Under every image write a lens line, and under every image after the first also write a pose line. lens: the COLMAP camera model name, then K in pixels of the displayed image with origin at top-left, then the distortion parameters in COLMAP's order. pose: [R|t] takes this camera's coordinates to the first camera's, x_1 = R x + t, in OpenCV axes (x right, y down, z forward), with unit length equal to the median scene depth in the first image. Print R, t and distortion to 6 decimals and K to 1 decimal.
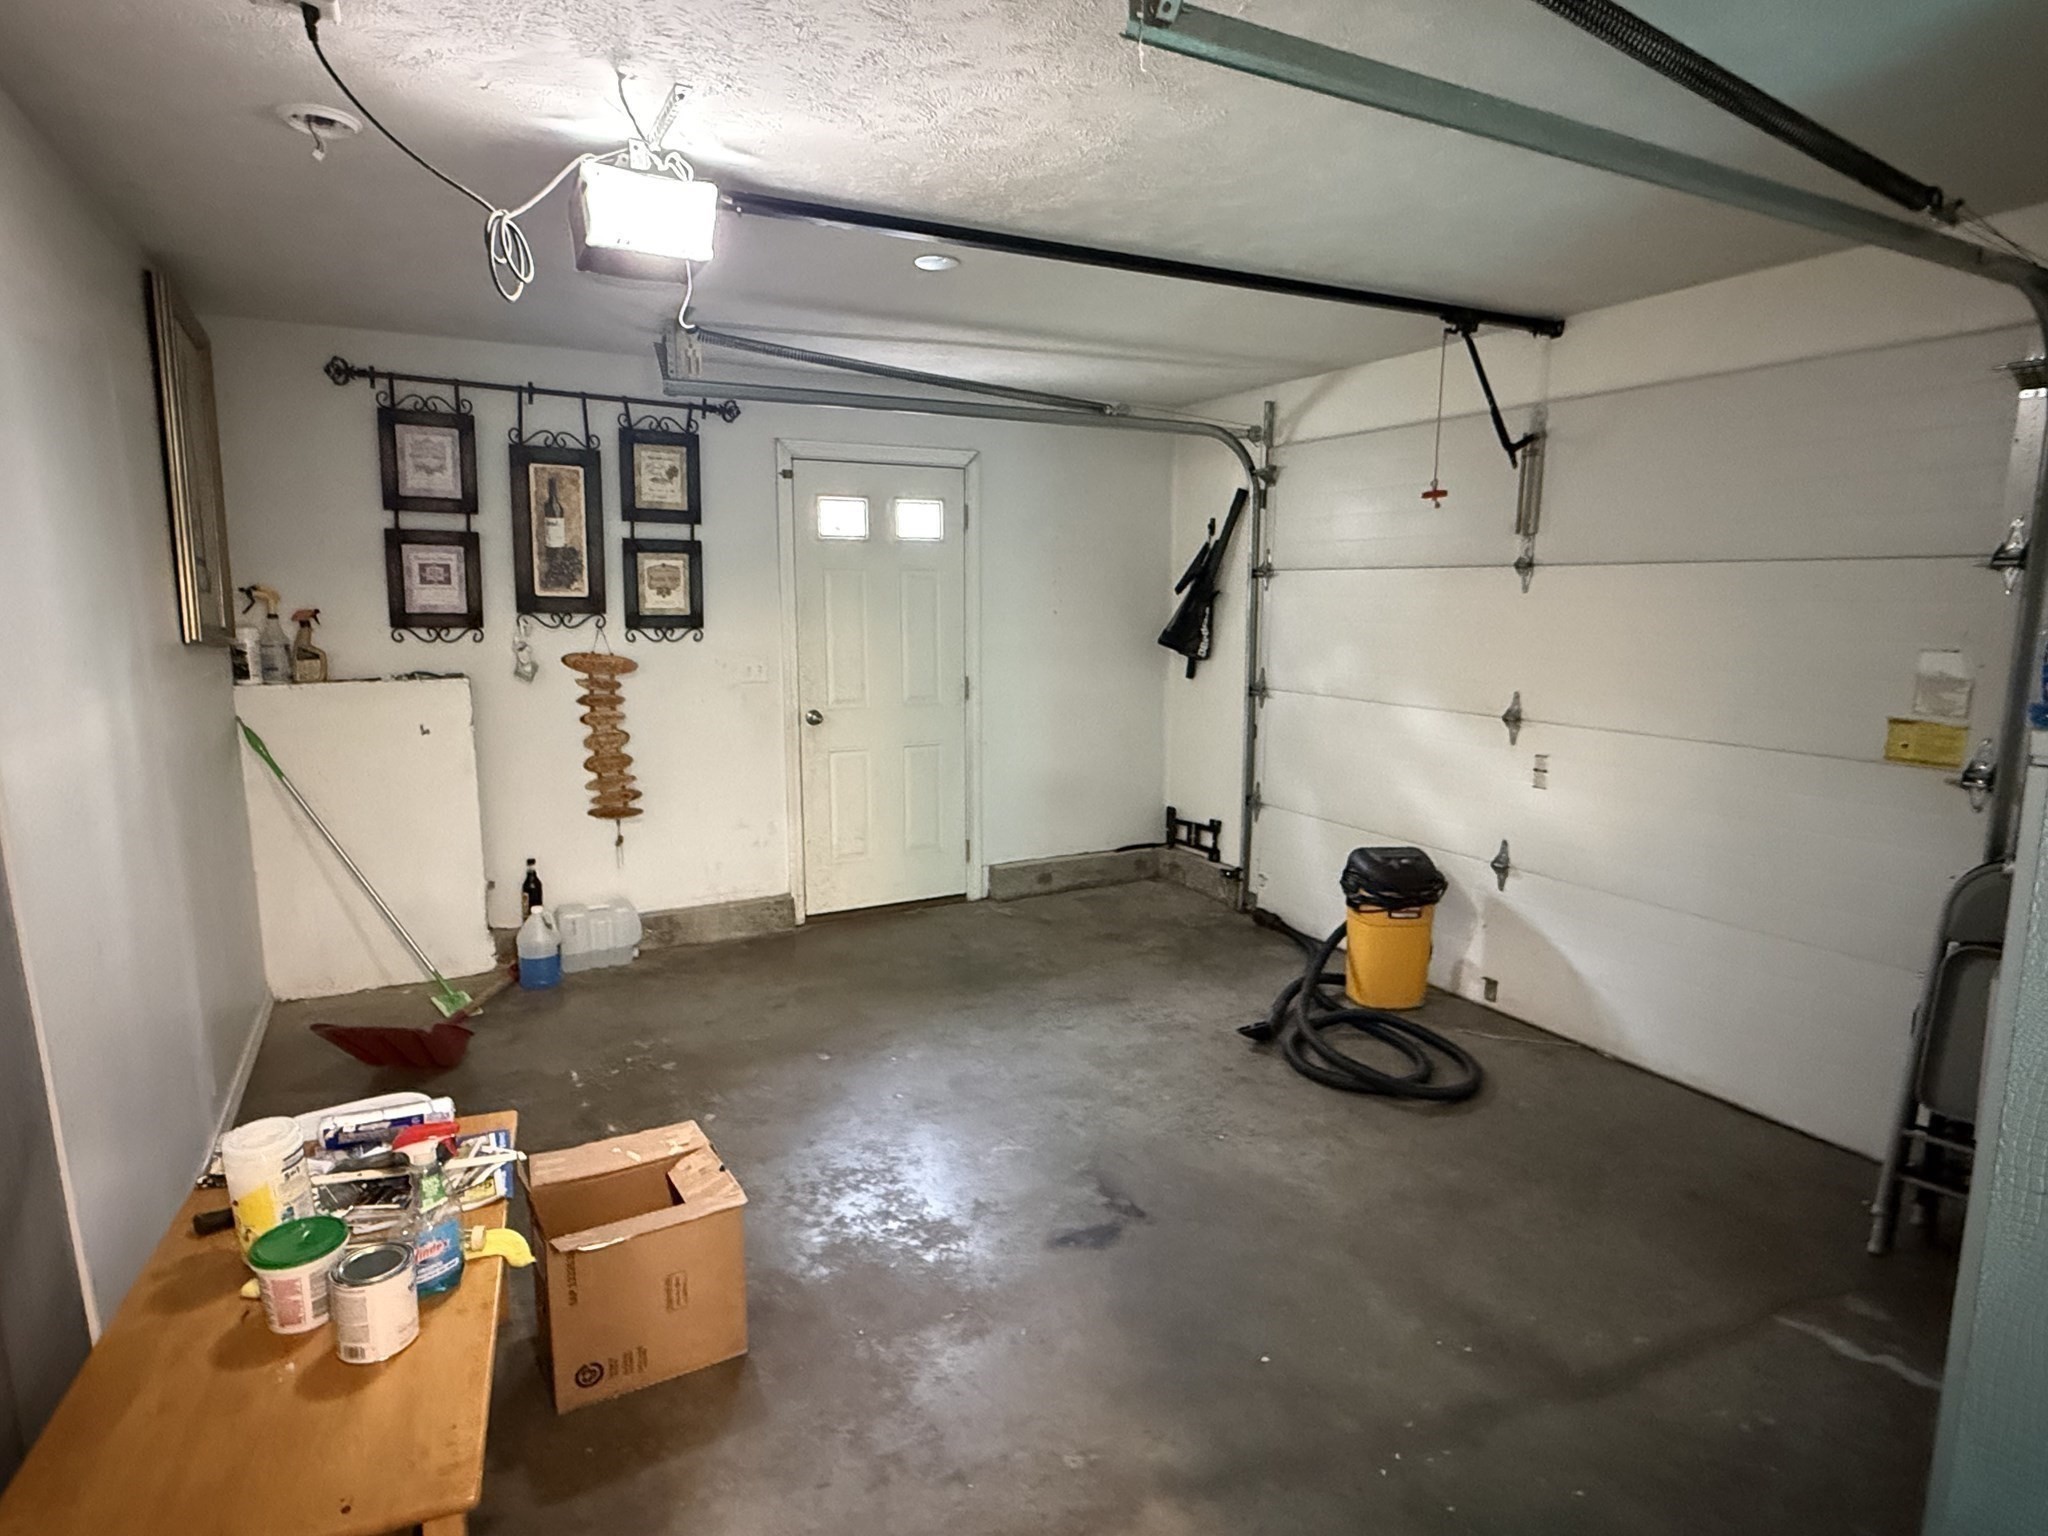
lens RADIAL K [[1104.2, 0, 1018.2], [0, 1104.2, 768.5], [0, 0, 1]] dist [-0.005724, -0.000661]
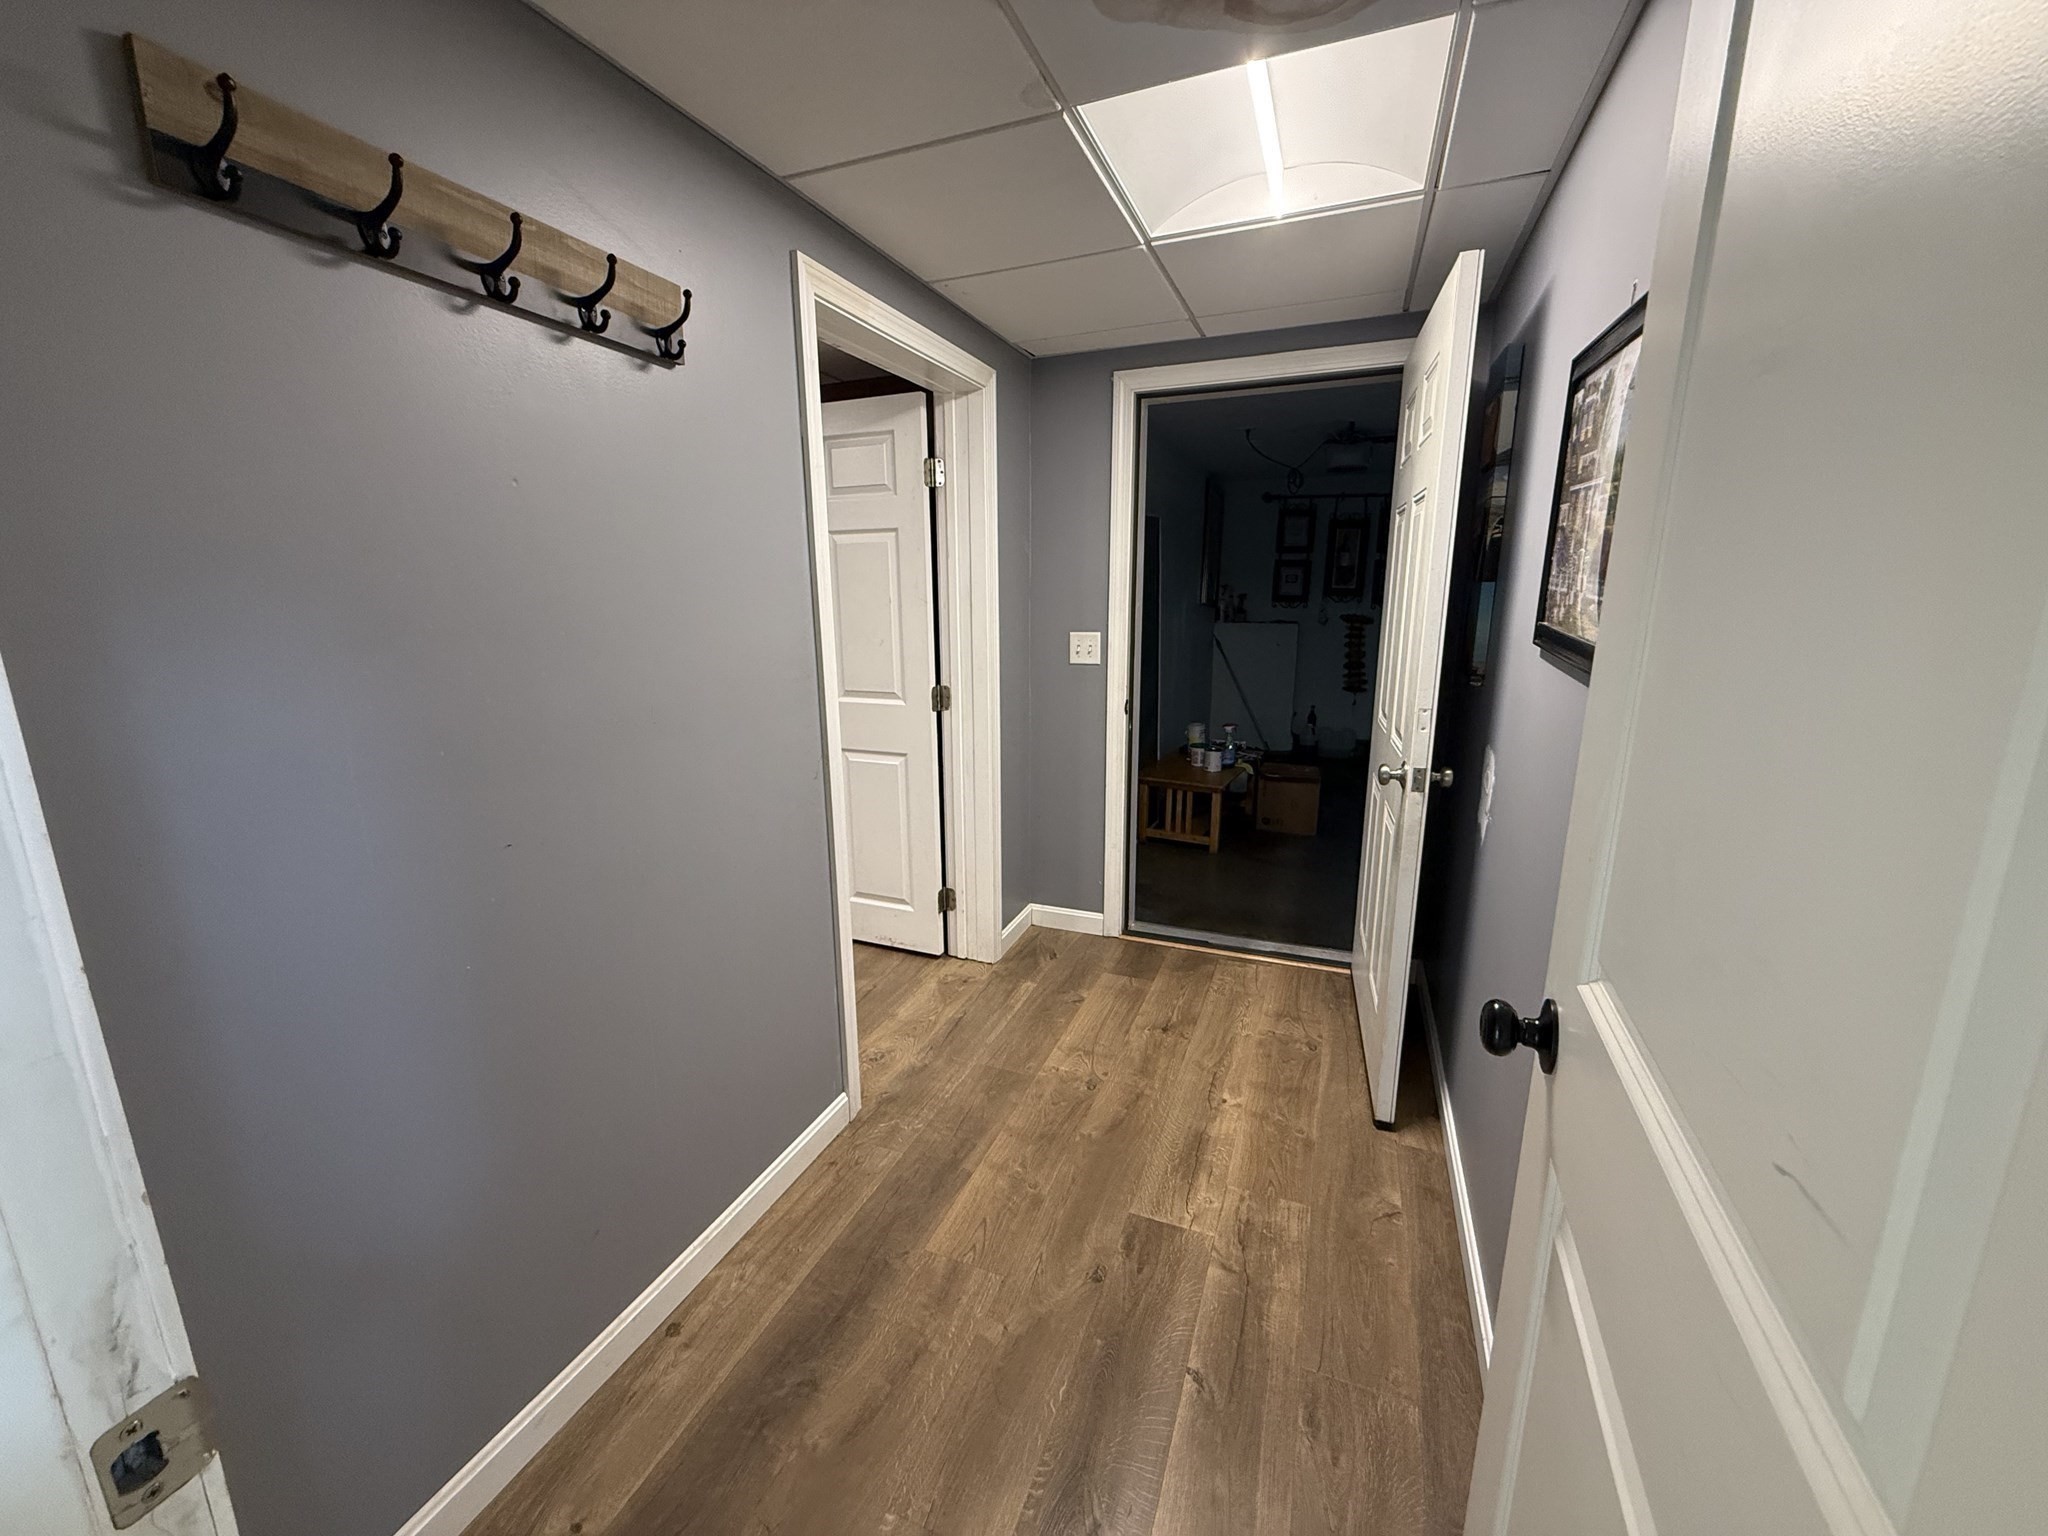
lens RADIAL K [[818.2, 0, 1015.6], [0, 818.2, 768.1], [0, 0, 1]] dist [-0.008171, -0.000138]
pose [[0.641534, 0.156228, -0.751017, 0.484120], [-0.117365, 0.987505, 0.105167, 0.113240], [0.758063, 0.020675, 0.651854, -0.603674]]
